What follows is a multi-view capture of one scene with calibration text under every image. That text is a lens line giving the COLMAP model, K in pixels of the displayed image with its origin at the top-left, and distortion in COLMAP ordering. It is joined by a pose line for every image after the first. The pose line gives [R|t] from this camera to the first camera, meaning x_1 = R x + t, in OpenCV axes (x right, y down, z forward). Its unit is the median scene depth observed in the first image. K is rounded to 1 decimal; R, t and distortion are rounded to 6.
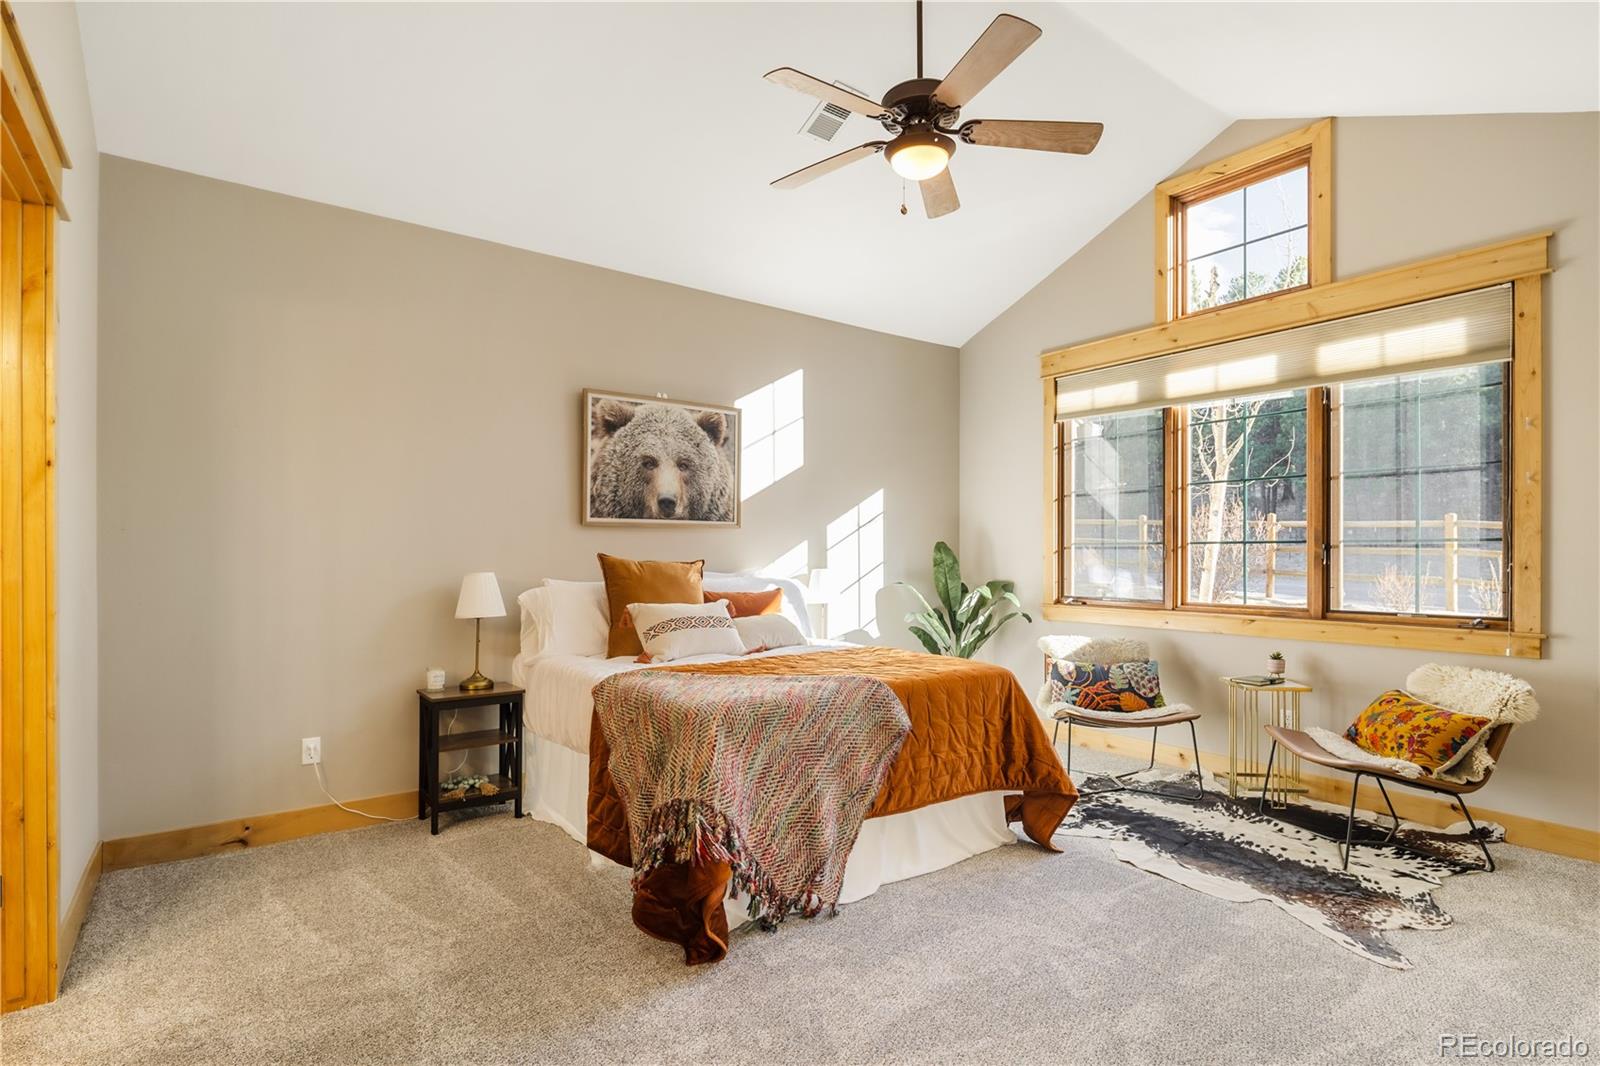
lens RADIAL K [[784.5, 0, 801.0], [0, 784.5, 553.1], [0, 0, 1]] dist [0.005644, -0.005744]
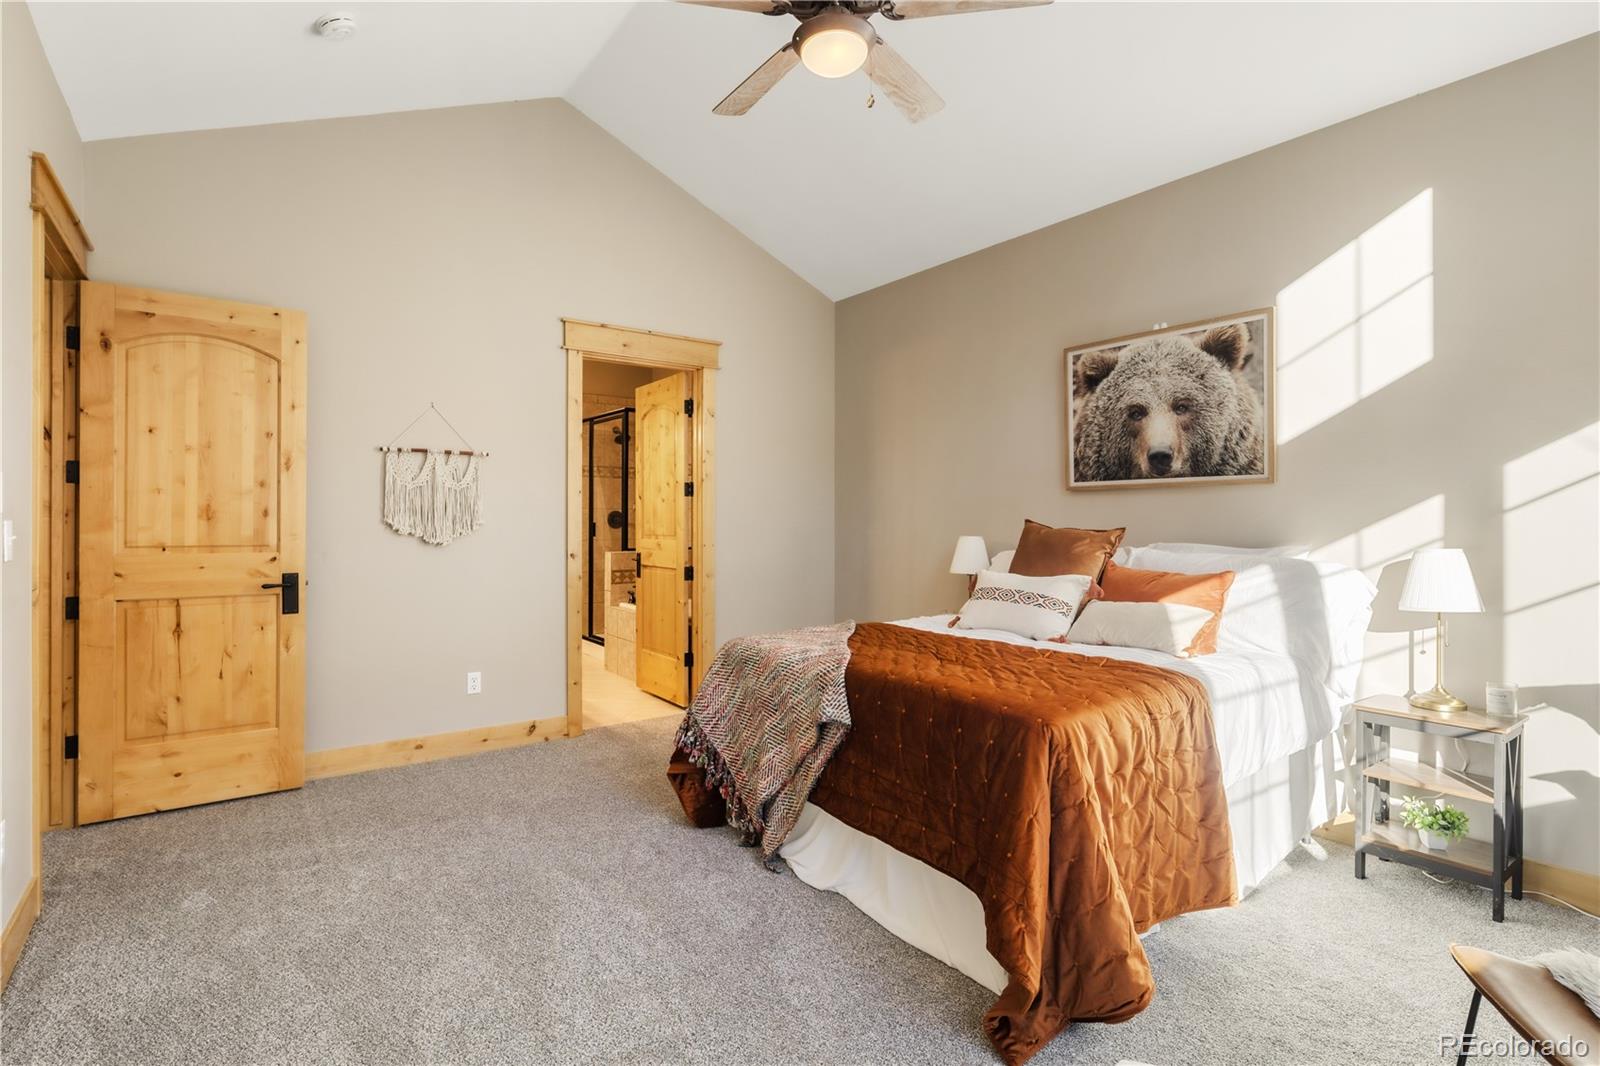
lens RADIAL K [[784.5, 0, 785.0], [0, 784.5, 524.7], [0, 0, 1]] dist [0.005644, -0.005744]
pose [[-0.029460, 0.006554, -0.999544, 0.669802], [-0.000427, 0.999978, 0.006570, 0.000207], [0.999566, 0.000620, -0.029456, 0.653261]]
